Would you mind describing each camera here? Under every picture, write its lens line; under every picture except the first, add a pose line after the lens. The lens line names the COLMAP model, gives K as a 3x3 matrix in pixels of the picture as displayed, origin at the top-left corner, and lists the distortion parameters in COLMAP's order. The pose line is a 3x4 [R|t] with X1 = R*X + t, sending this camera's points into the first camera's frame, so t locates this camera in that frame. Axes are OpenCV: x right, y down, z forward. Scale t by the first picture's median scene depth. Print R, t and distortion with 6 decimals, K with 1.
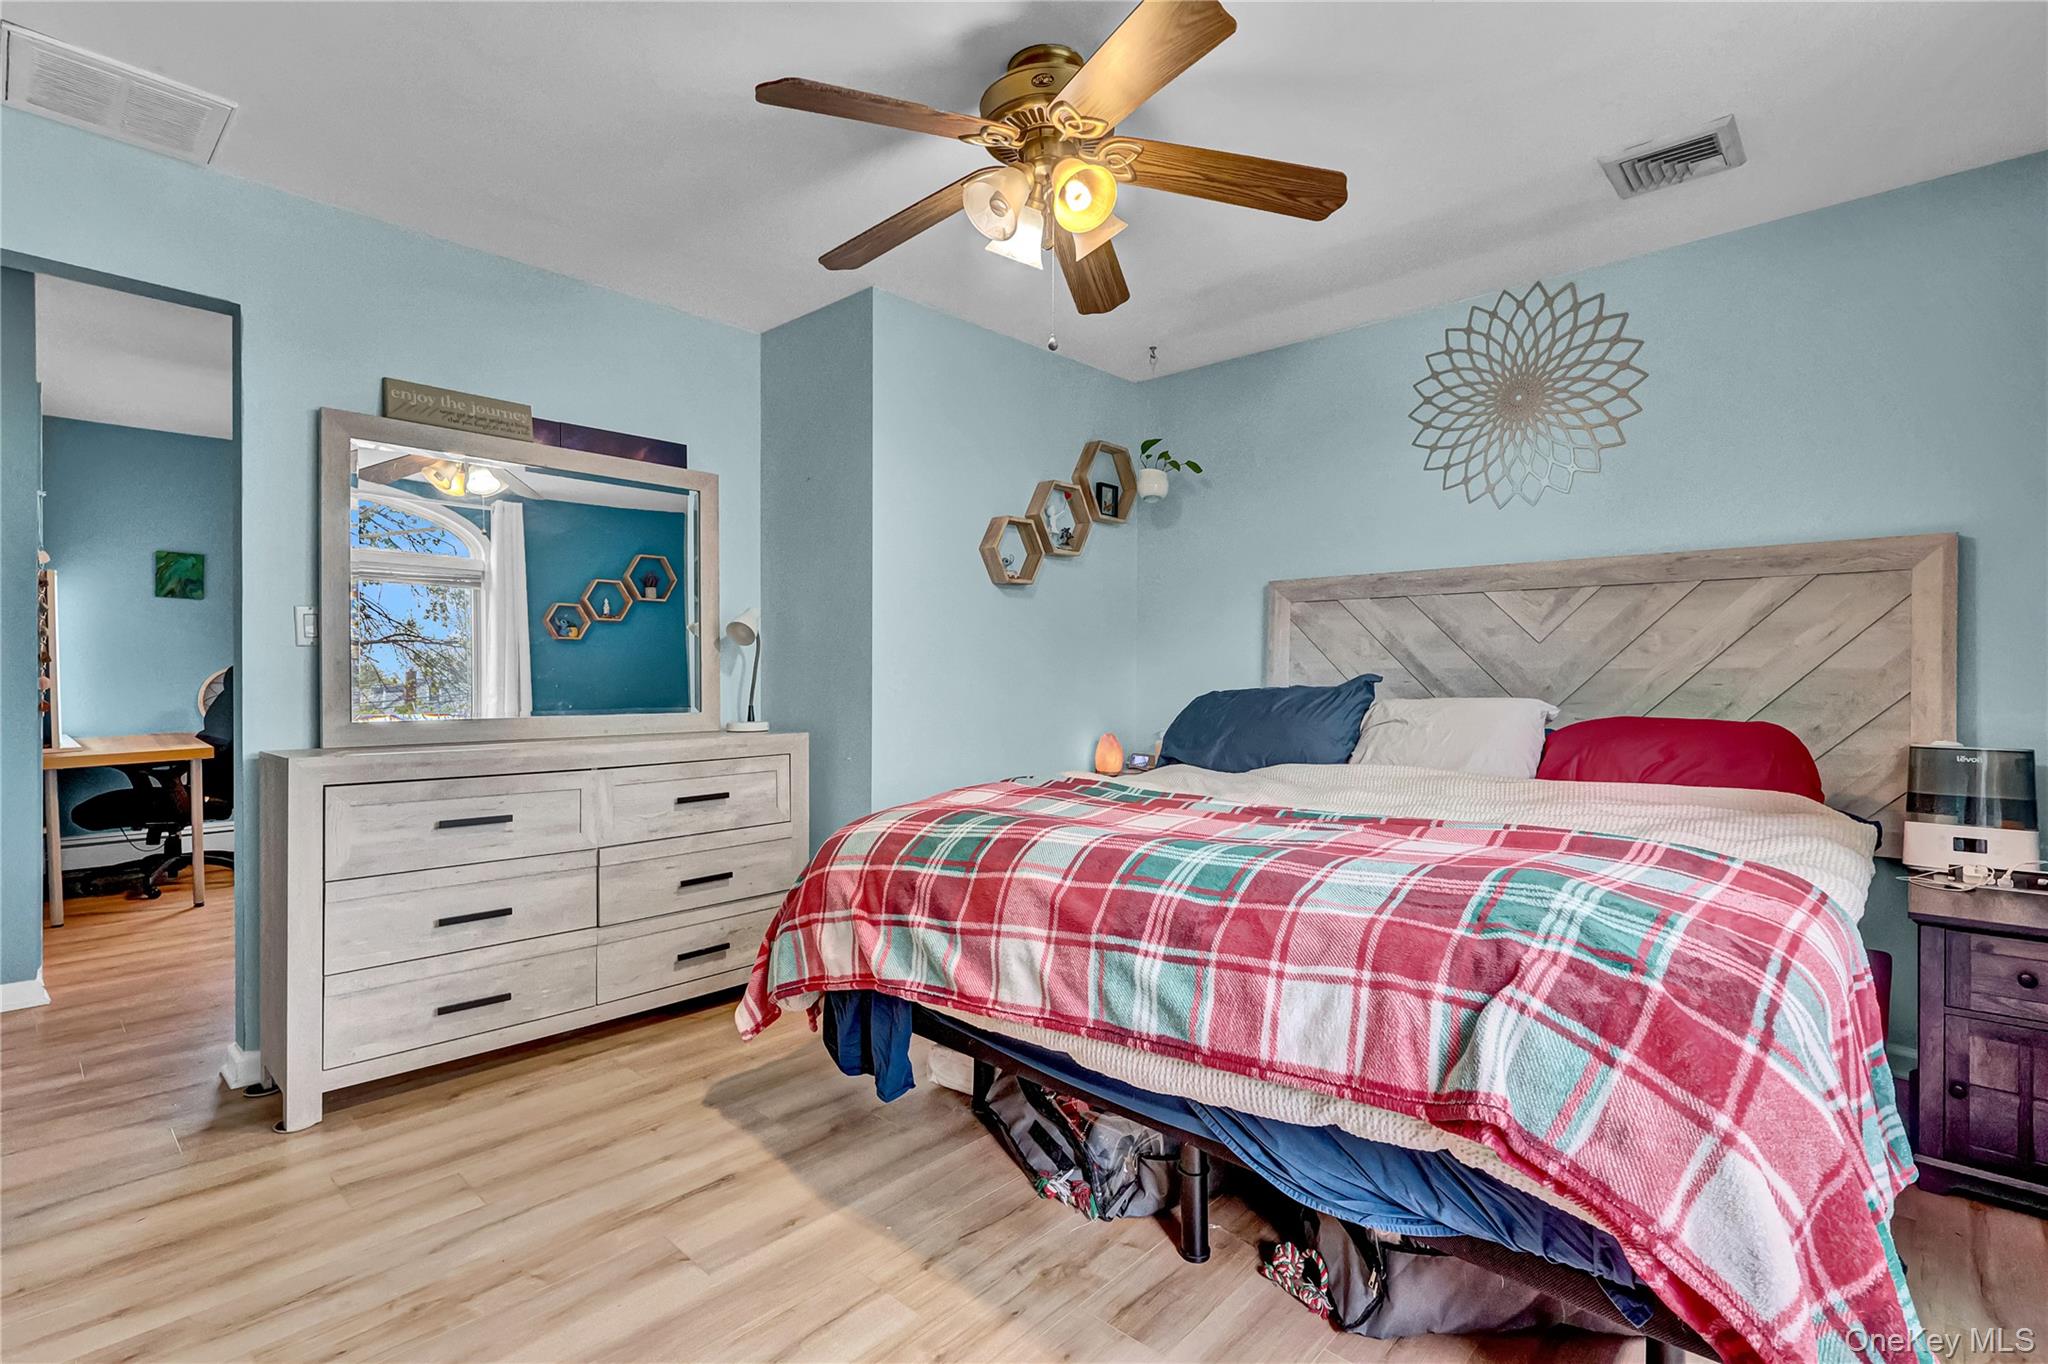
lens RADIAL K [[951.5, 0, 1023.2], [0, 951.5, 671.4], [0, 0, 1]] dist [-0.003056, 0.000190]
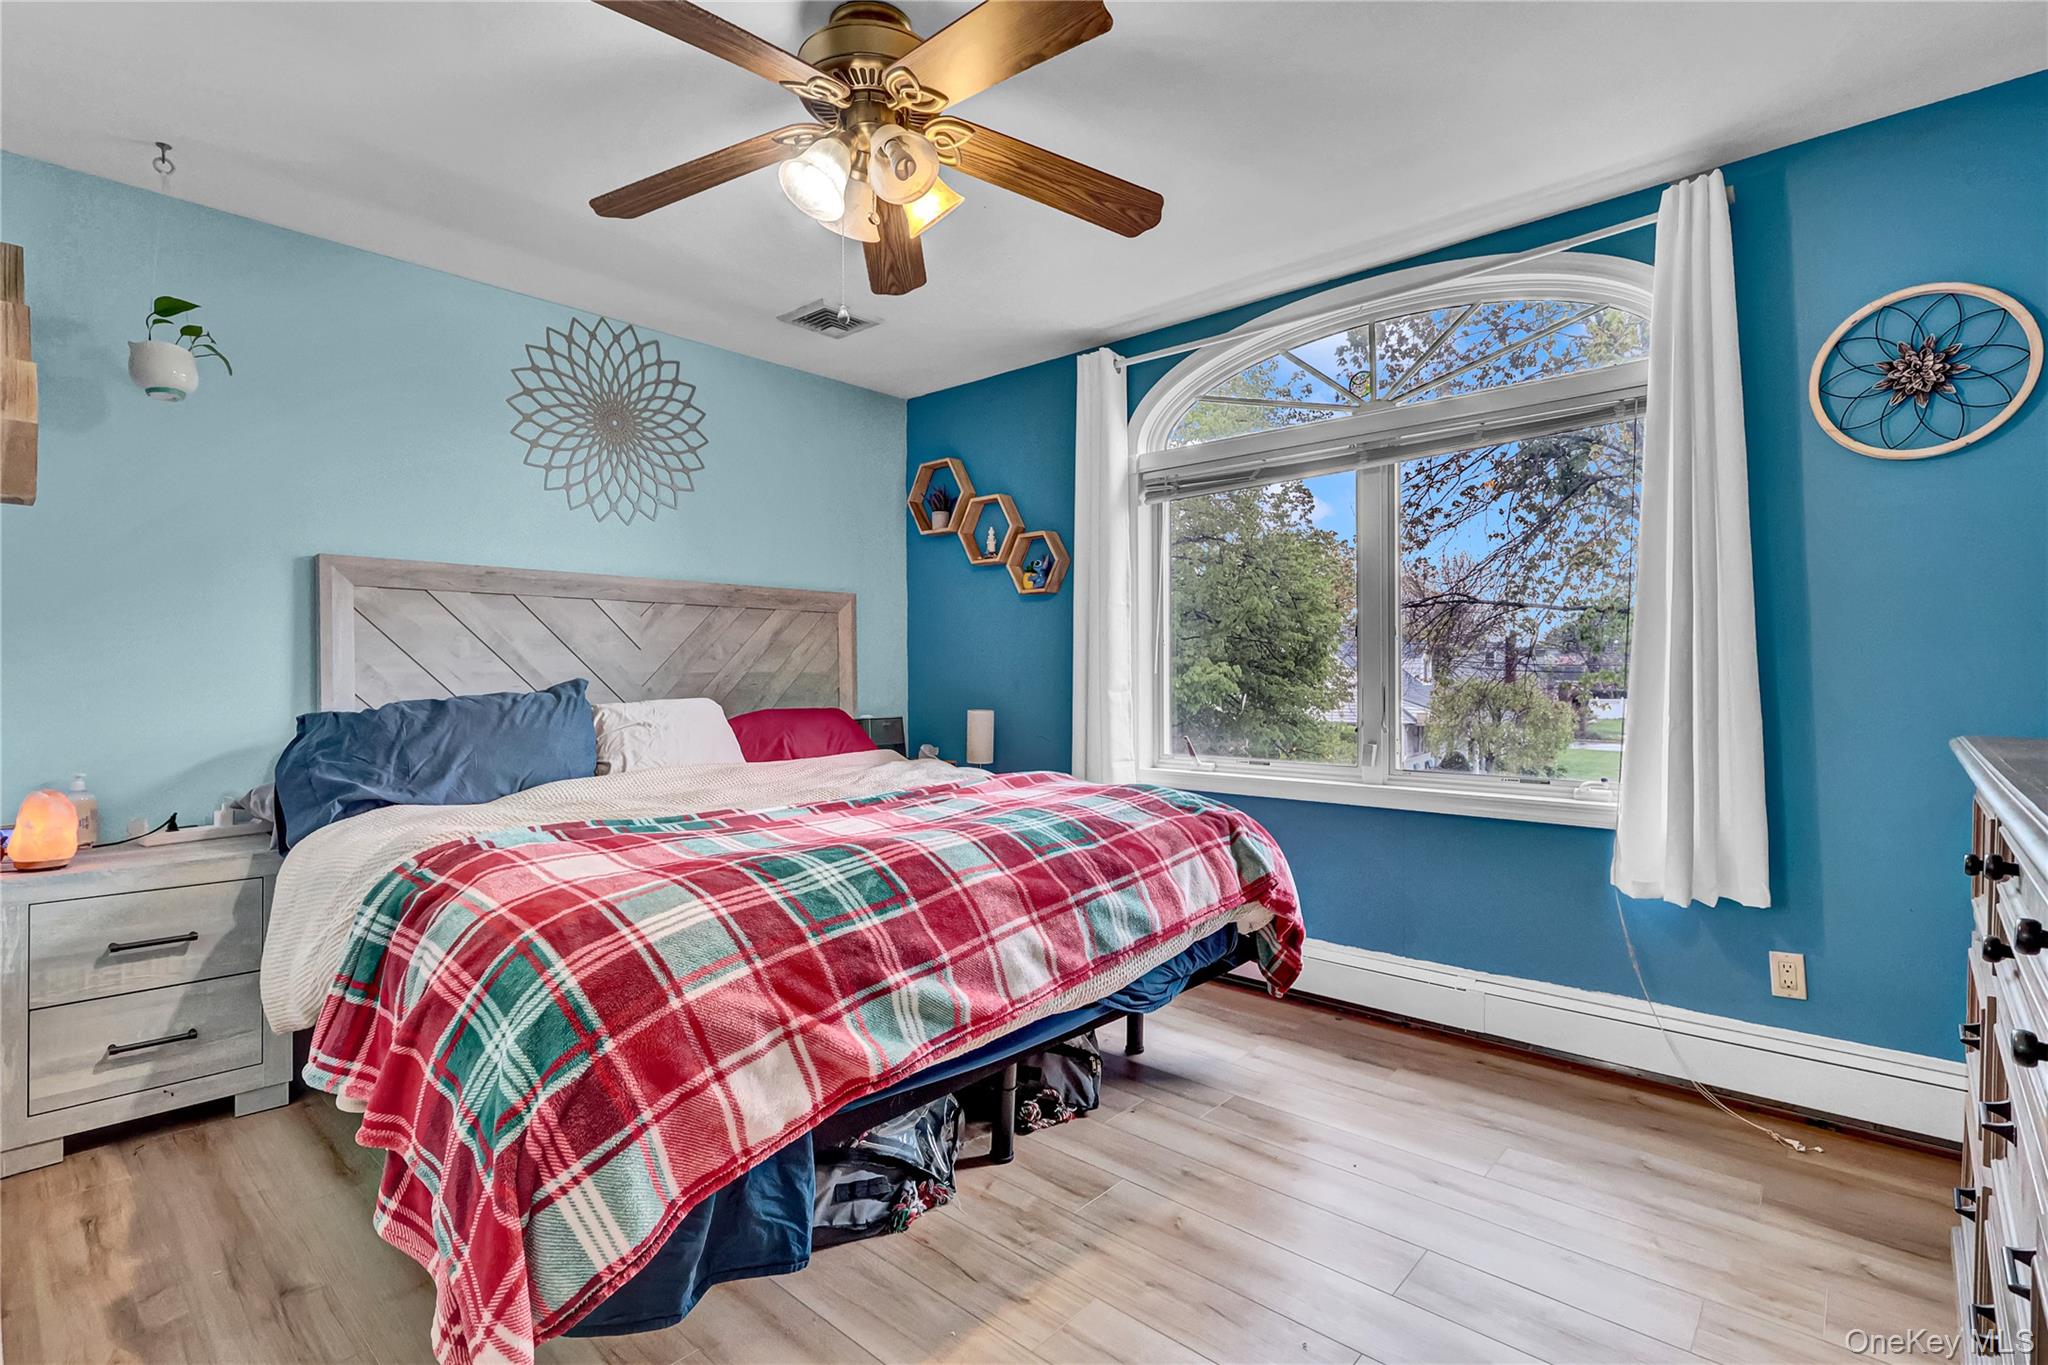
lens RADIAL K [[951.5, 0, 1023.2], [0, 951.5, 671.9], [0, 0, 1]] dist [-0.003056, 0.000190]
pose [[-0.013824, -0.000586, 0.999904, -0.667333], [0.000438, 1.000000, 0.000592, -0.004629], [-0.999904, 0.000446, -0.013824, 0.639355]]
